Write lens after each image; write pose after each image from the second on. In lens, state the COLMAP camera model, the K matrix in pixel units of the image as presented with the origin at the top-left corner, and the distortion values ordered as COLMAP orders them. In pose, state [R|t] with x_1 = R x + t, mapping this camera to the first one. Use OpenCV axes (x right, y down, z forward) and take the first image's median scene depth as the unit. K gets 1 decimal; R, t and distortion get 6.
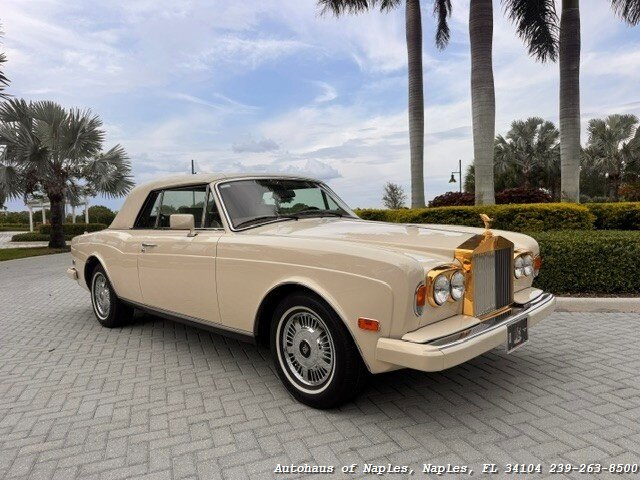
lens RADIAL K [[463.2, 0, 321.6], [0, 463.2, 239.2], [0, 0, 1]] dist [0.020798, -0.039066]
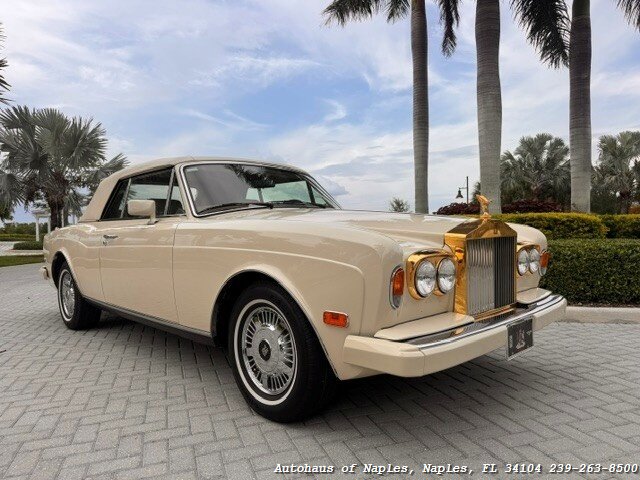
lens RADIAL K [[463.2, 0, 321.6], [0, 463.2, 239.2], [0, 0, 1]] dist [0.020798, -0.039066]
pose [[0.999726, 0.016049, -0.017052, 0.019641], [-0.016662, 0.999198, -0.036400, 0.016425], [0.016454, 0.036674, 0.999192, 0.039440]]
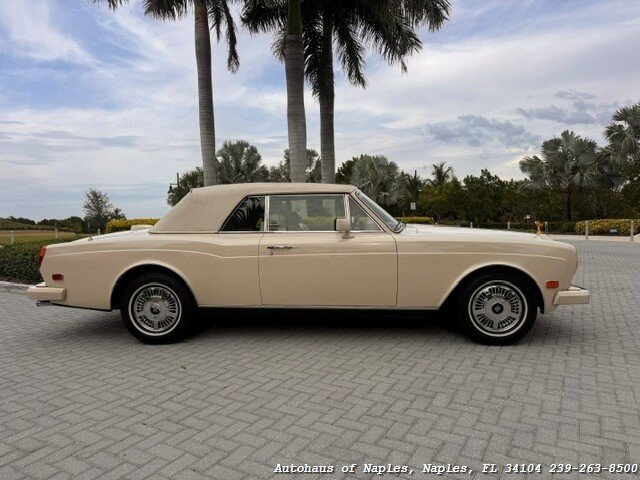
lens RADIAL K [[463.2, 0, 321.6], [0, 463.2, 239.2], [0, 0, 1]] dist [0.020798, -0.039066]
pose [[0.762682, -0.003561, 0.646764, -0.376575], [0.019855, 0.999642, -0.017910, 0.005820], [-0.646469, 0.026501, 0.762480, 0.051090]]
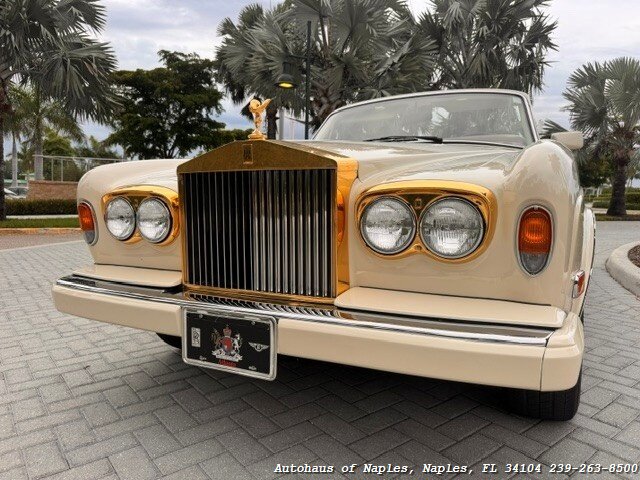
lens RADIAL K [[463.2, 0, 321.6], [0, 463.2, 239.2], [0, 0, 1]] dist [0.020798, -0.039066]
pose [[0.304266, 0.126739, -0.944118, 0.226685], [-0.072045, 0.991333, 0.109859, 0.009463], [0.949859, 0.034593, 0.310760, 0.239140]]
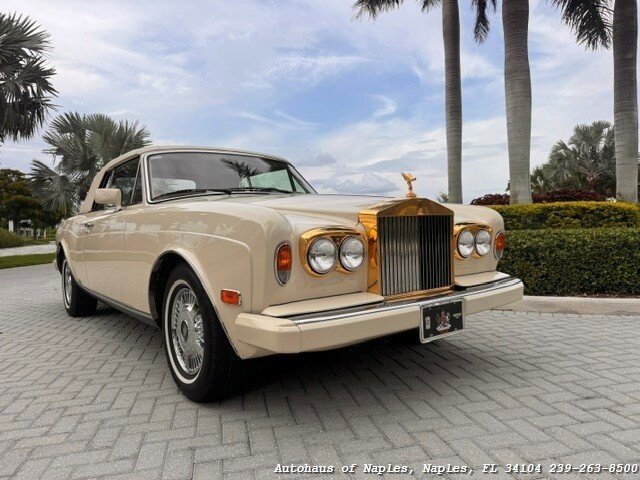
lens RADIAL K [[463.2, 0, 321.6], [0, 463.2, 239.2], [0, 0, 1]] dist [0.020798, -0.039066]
pose [[0.991666, 0.007951, -0.128590, 0.080506], [-0.011848, 0.999492, -0.029573, 0.023439], [0.128290, 0.030851, 0.991257, 0.046784]]
